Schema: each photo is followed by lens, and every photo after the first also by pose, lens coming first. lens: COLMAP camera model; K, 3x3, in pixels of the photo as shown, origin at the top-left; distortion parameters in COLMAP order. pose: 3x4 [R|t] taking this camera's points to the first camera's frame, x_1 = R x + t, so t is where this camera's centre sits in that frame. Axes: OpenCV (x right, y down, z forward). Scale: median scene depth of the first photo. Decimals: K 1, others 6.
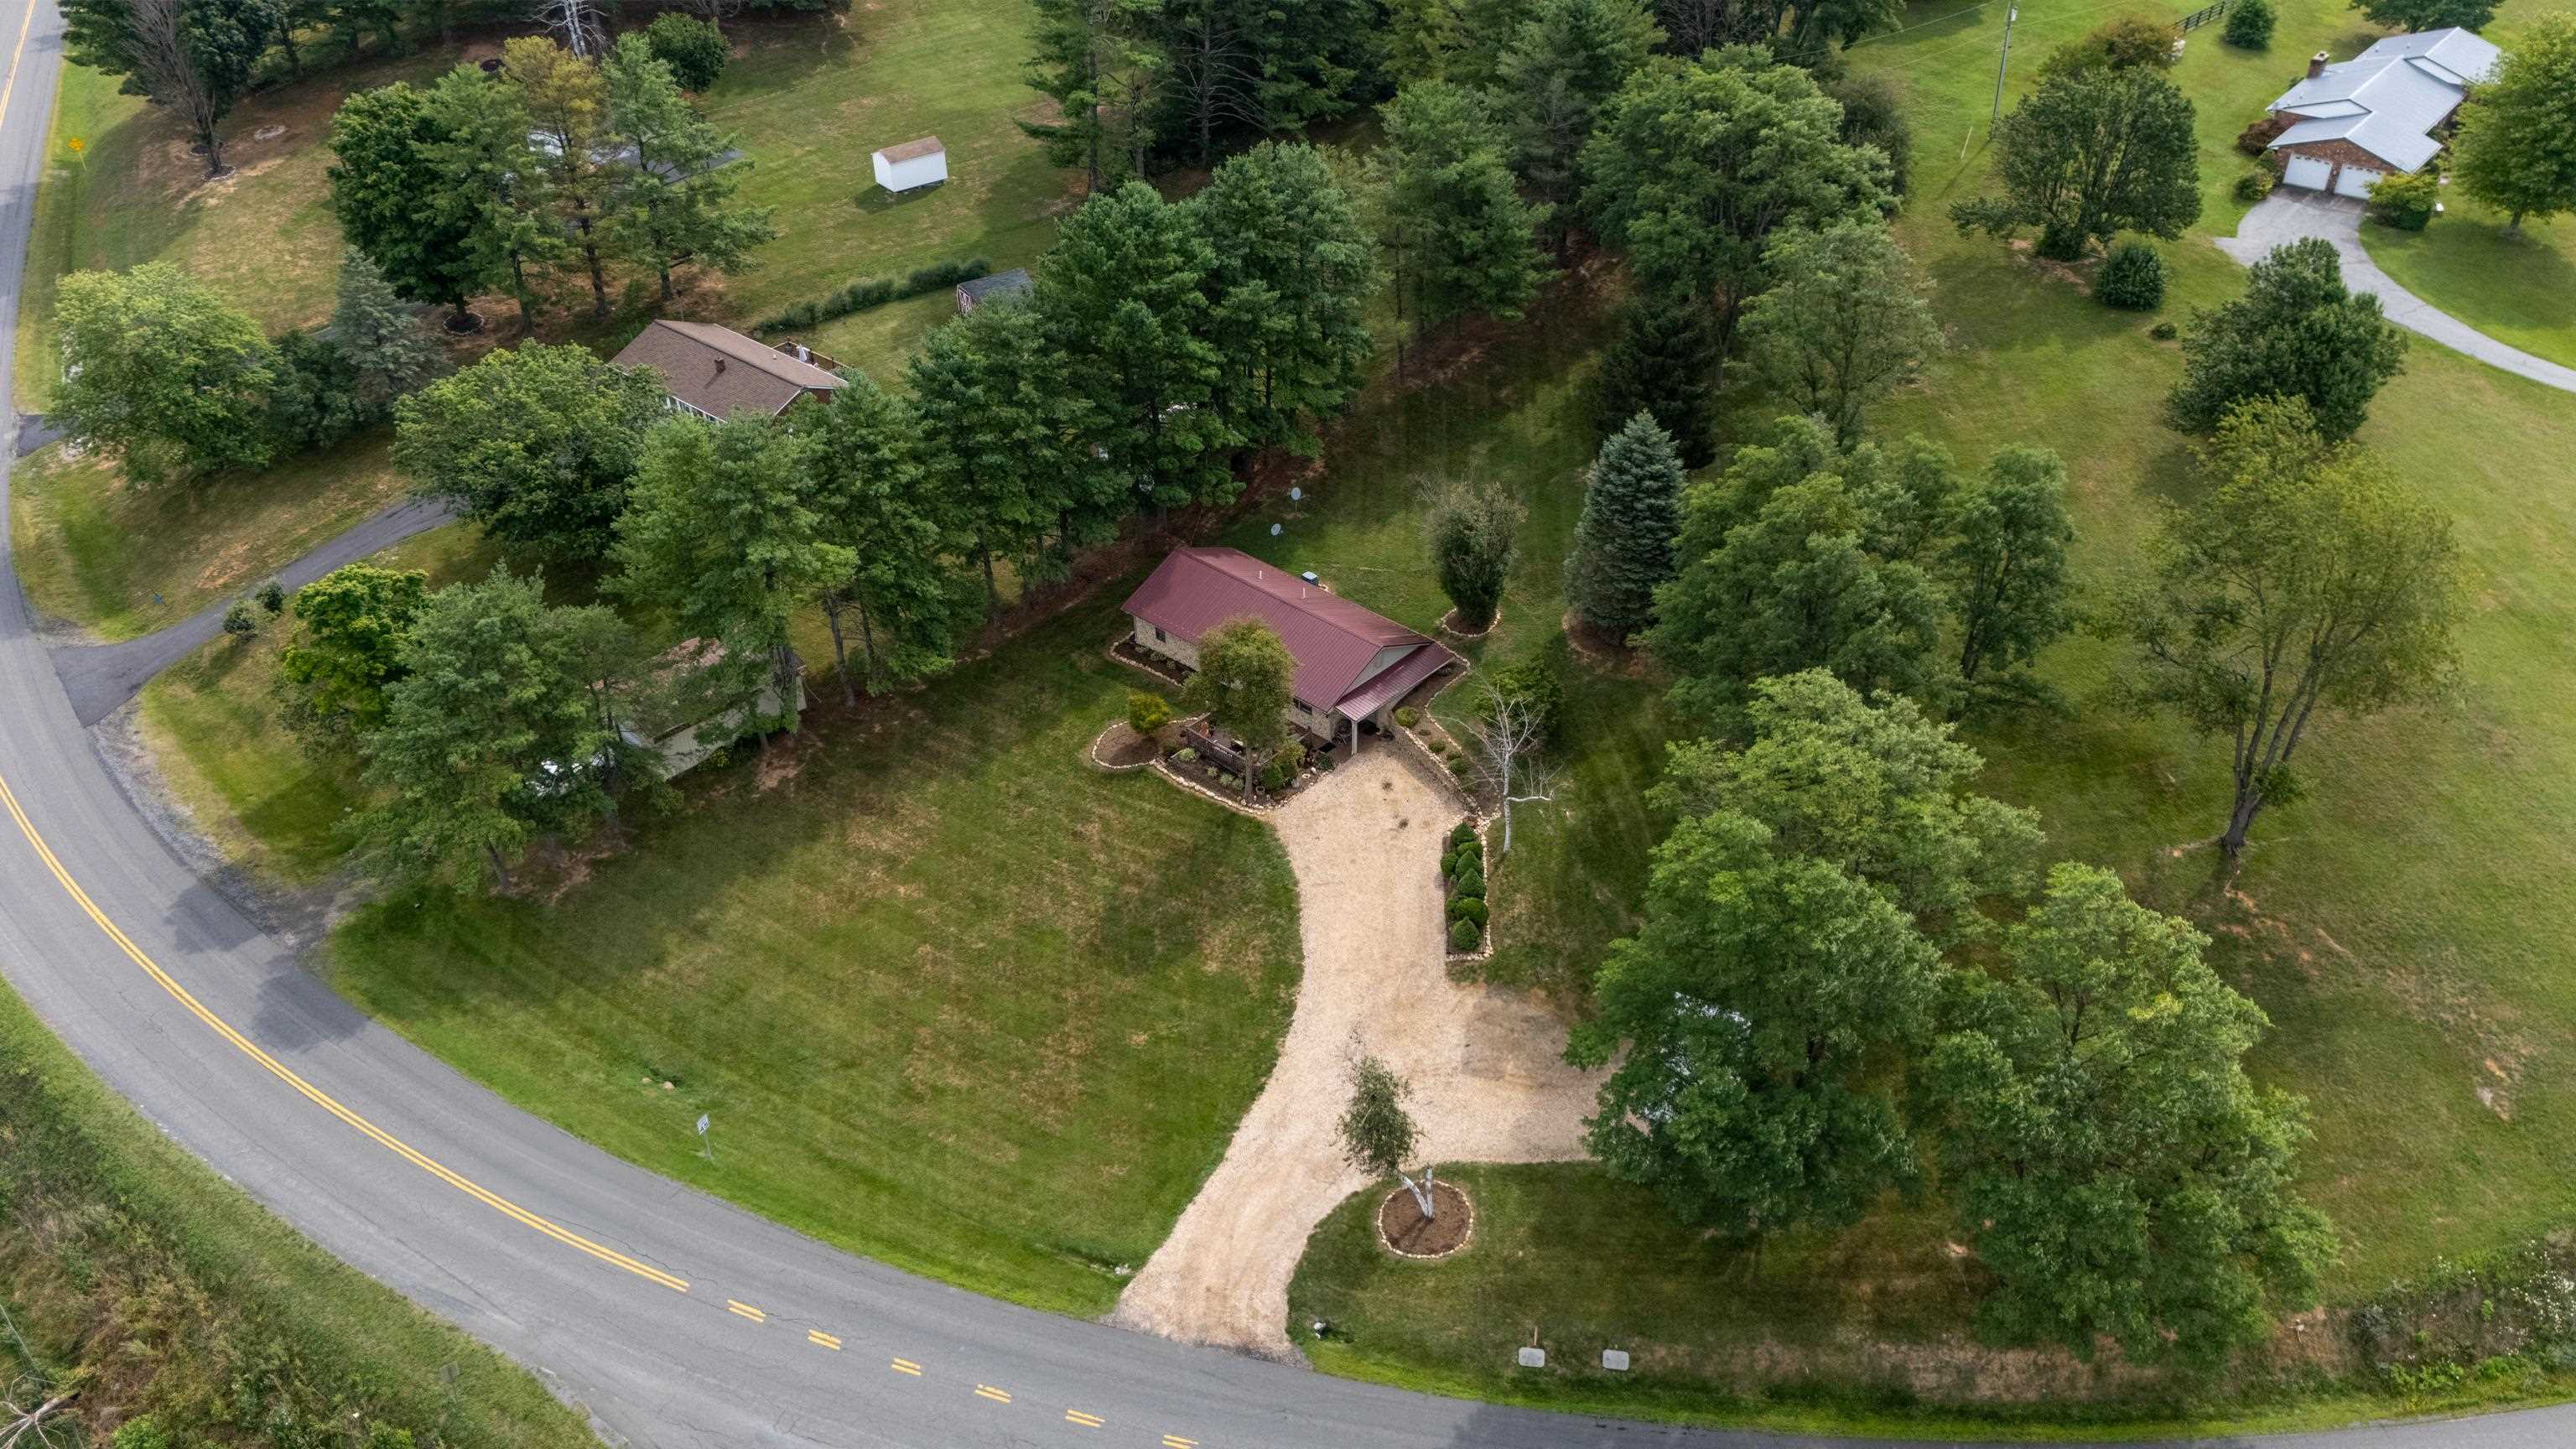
lens RADIAL K [[1921.7, 0, 1288.0], [0, 1921.7, 724.5], [0, 0, 1]] dist [0.062969, -0.050533]
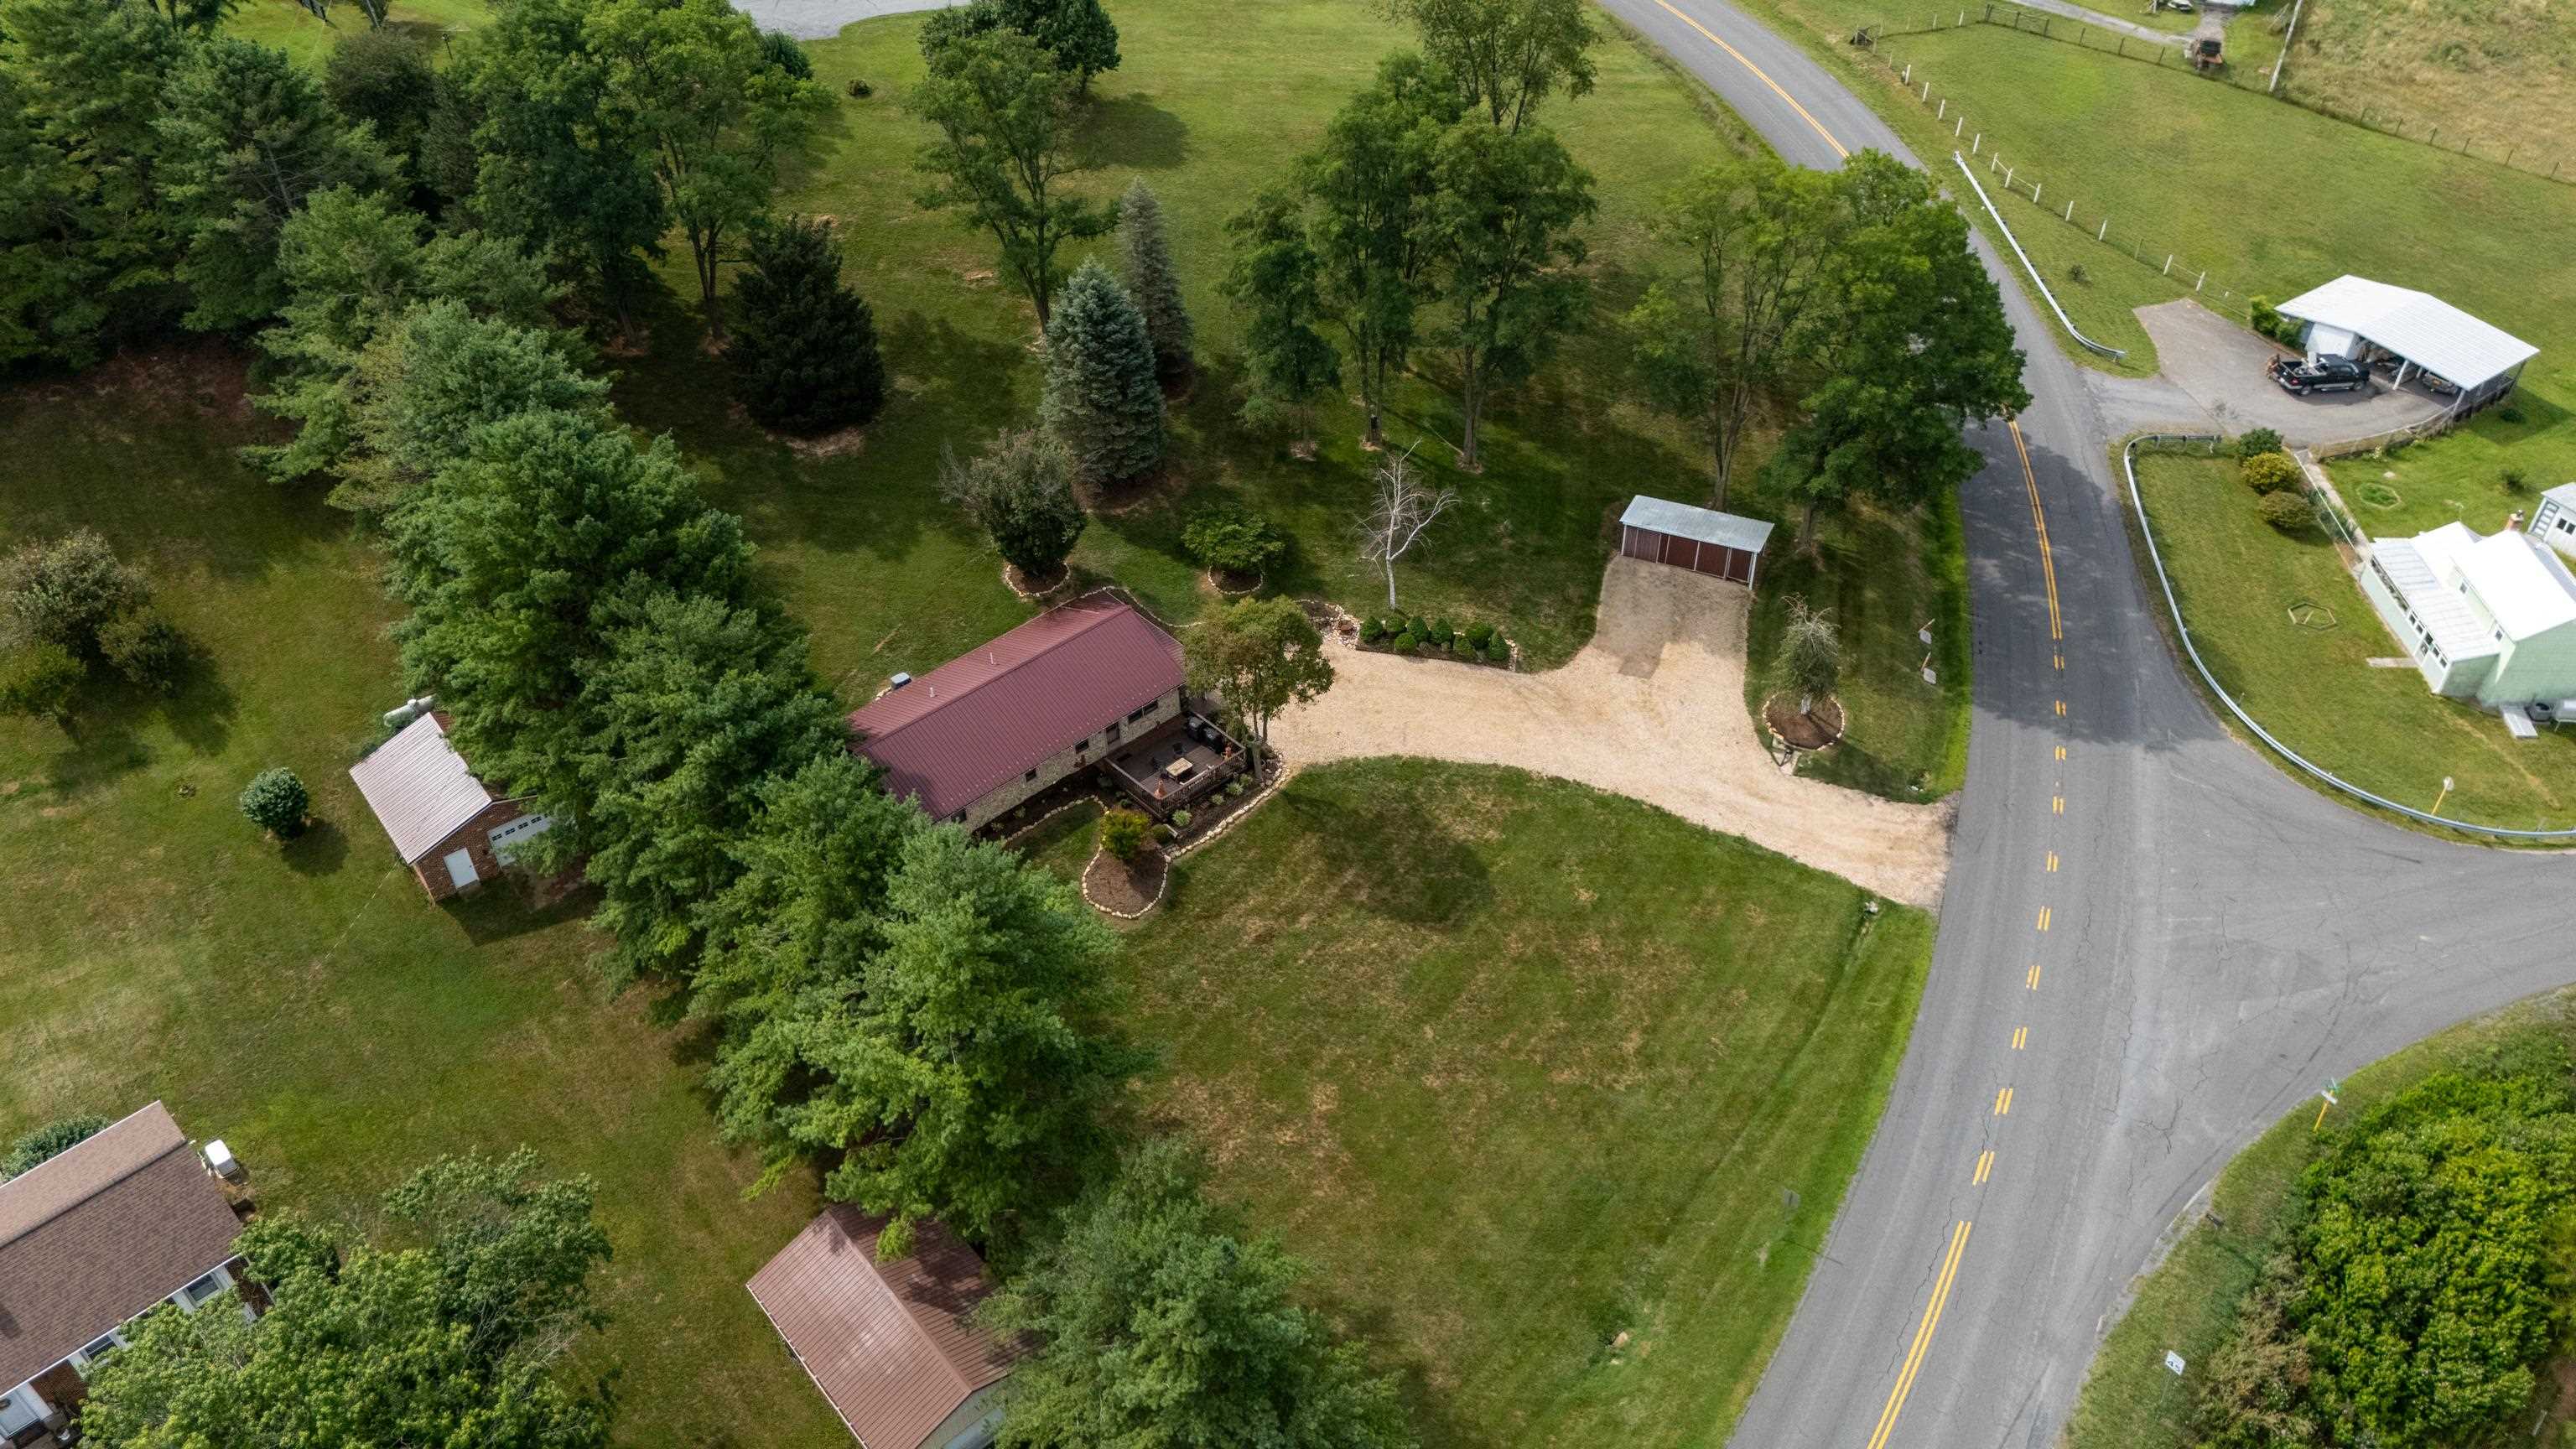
lens RADIAL K [[1901.7, 0, 1290.7], [0, 1901.7, 730.5], [0, 0, 1]] dist [0.080188, -0.082170]
pose [[0.080322, -0.634458, 0.768773, -0.746139], [0.589504, 0.652160, 0.476627, -0.427039], [-0.803762, 0.414911, 0.426398, 0.616179]]
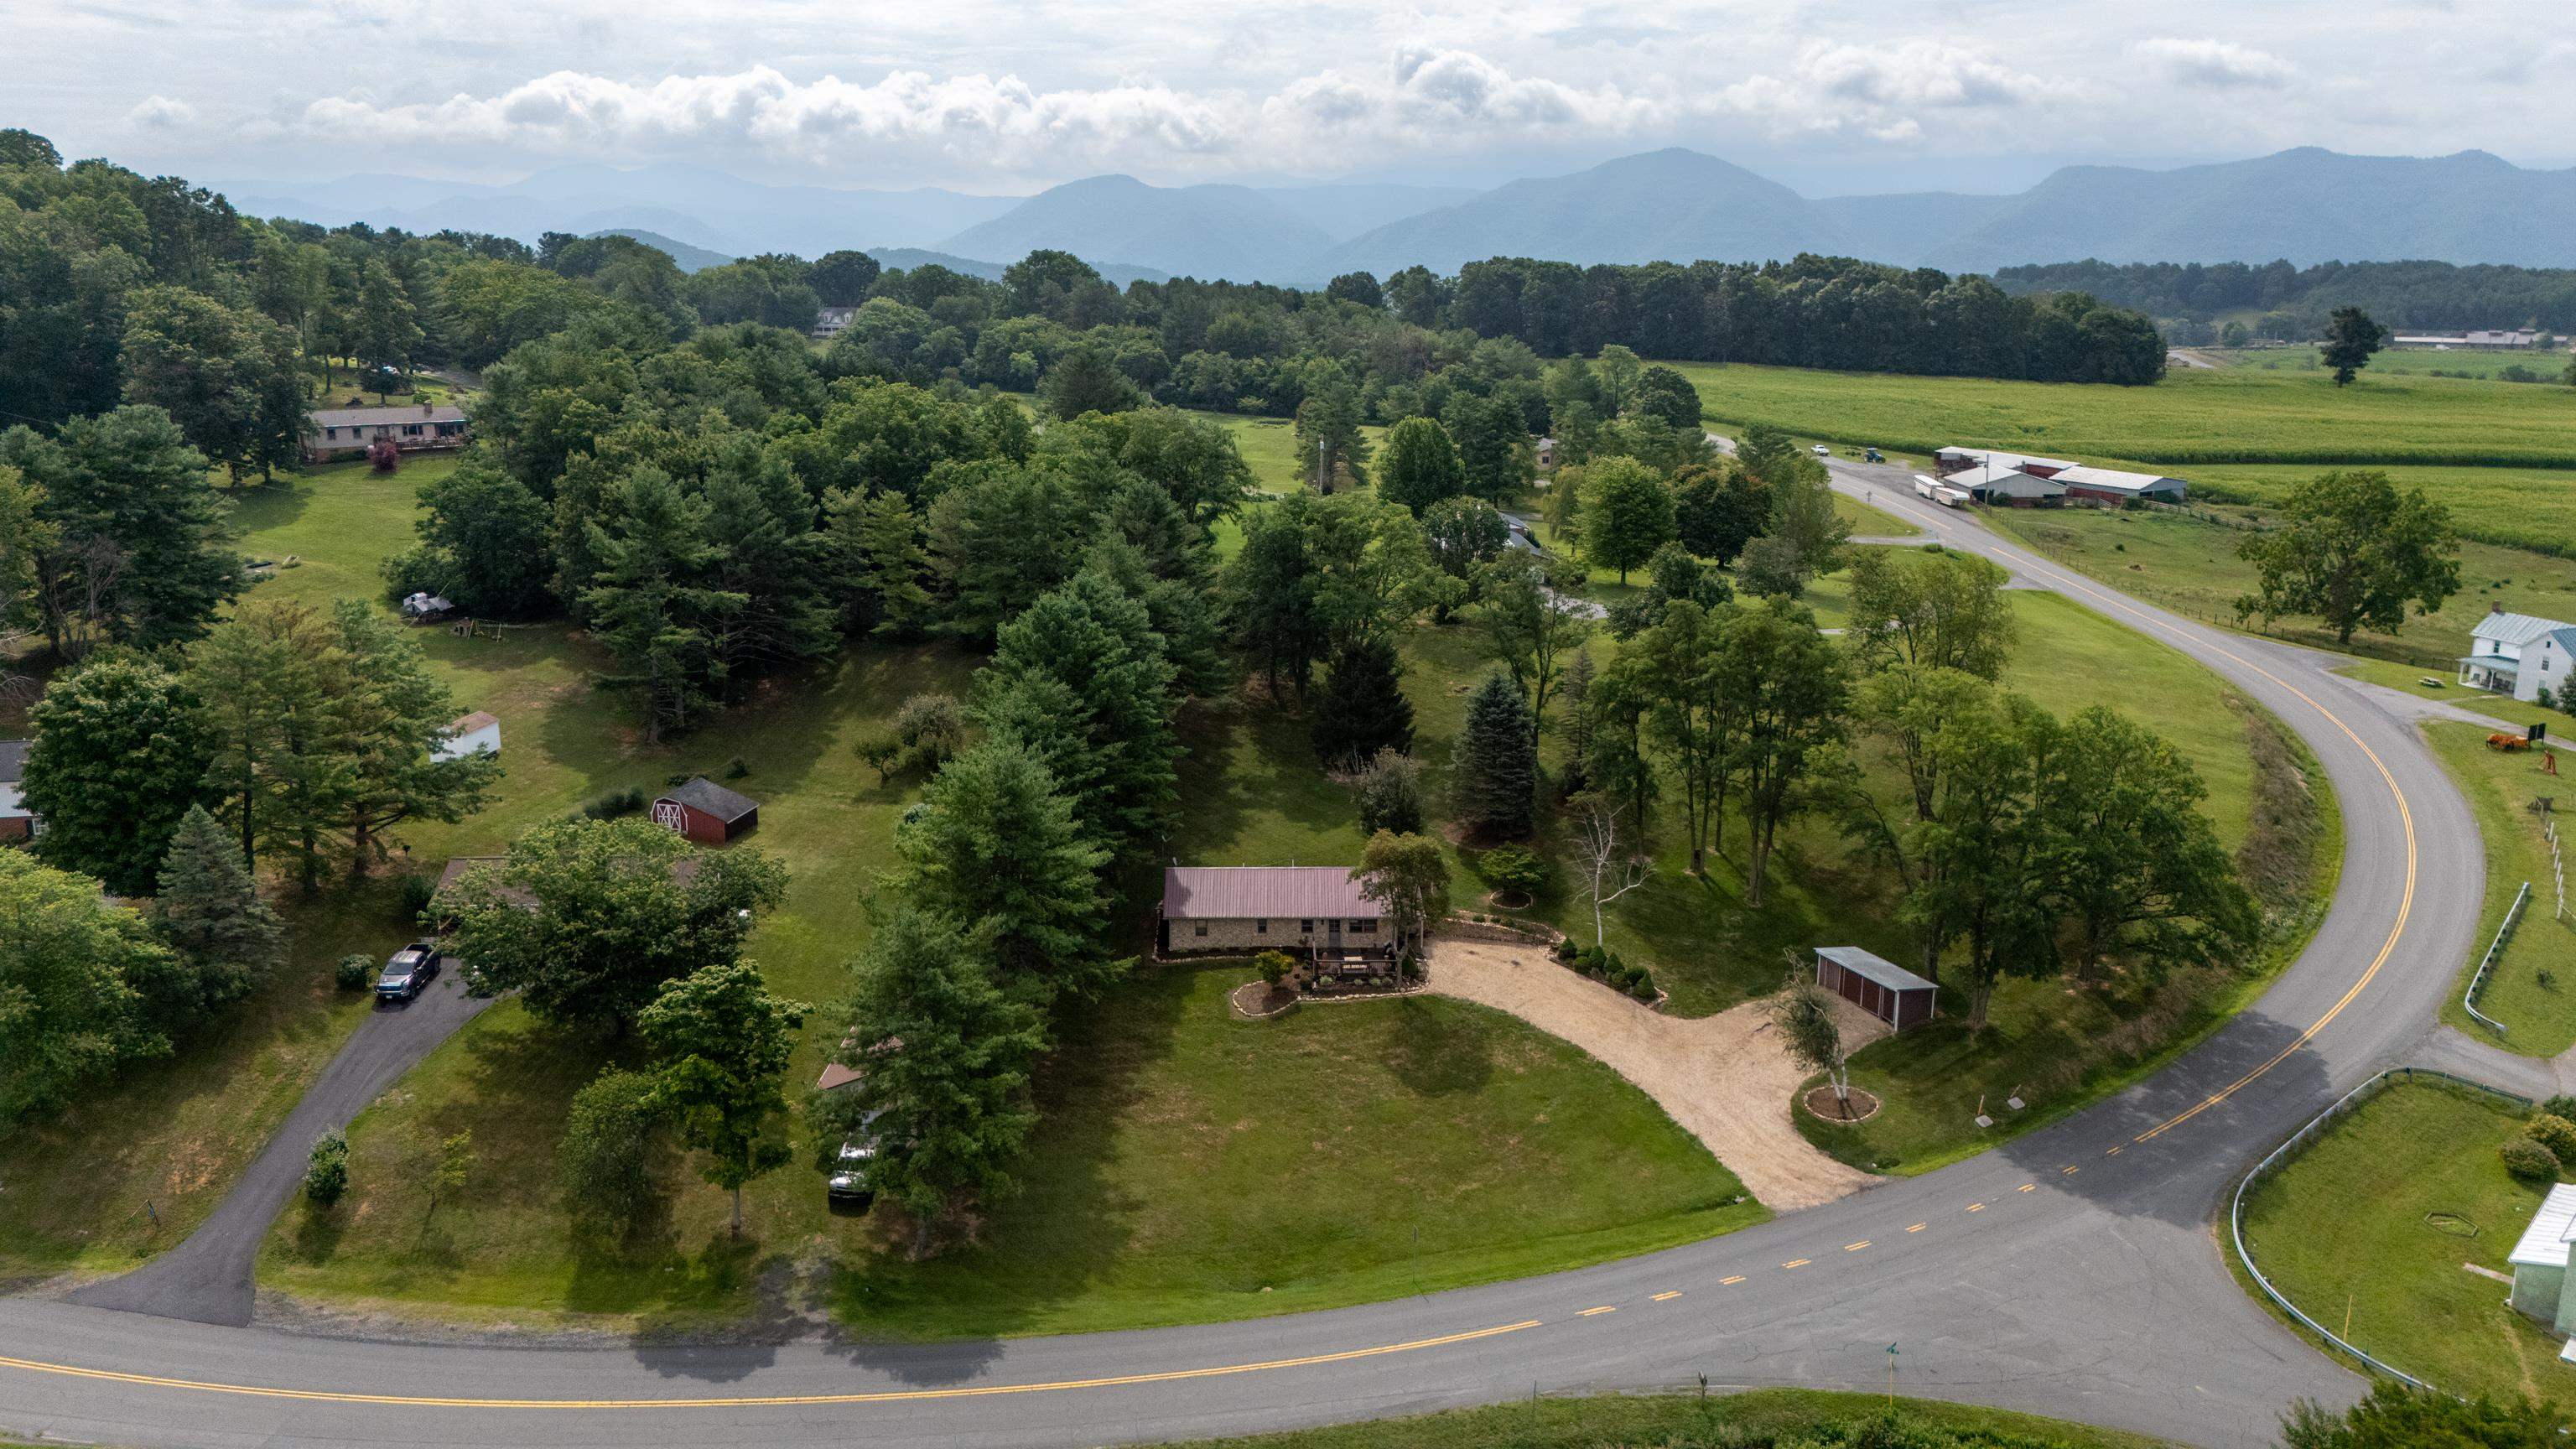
lens RADIAL K [[1901.7, 0, 1290.7], [0, 1901.7, 730.5], [0, 0, 1]] dist [0.080188, -0.082170]
pose [[0.726185, -0.148243, 0.671326, -0.908075], [0.386535, 0.895562, -0.220363, 0.138806], [-0.568547, 0.419515, 0.707645, 0.114318]]
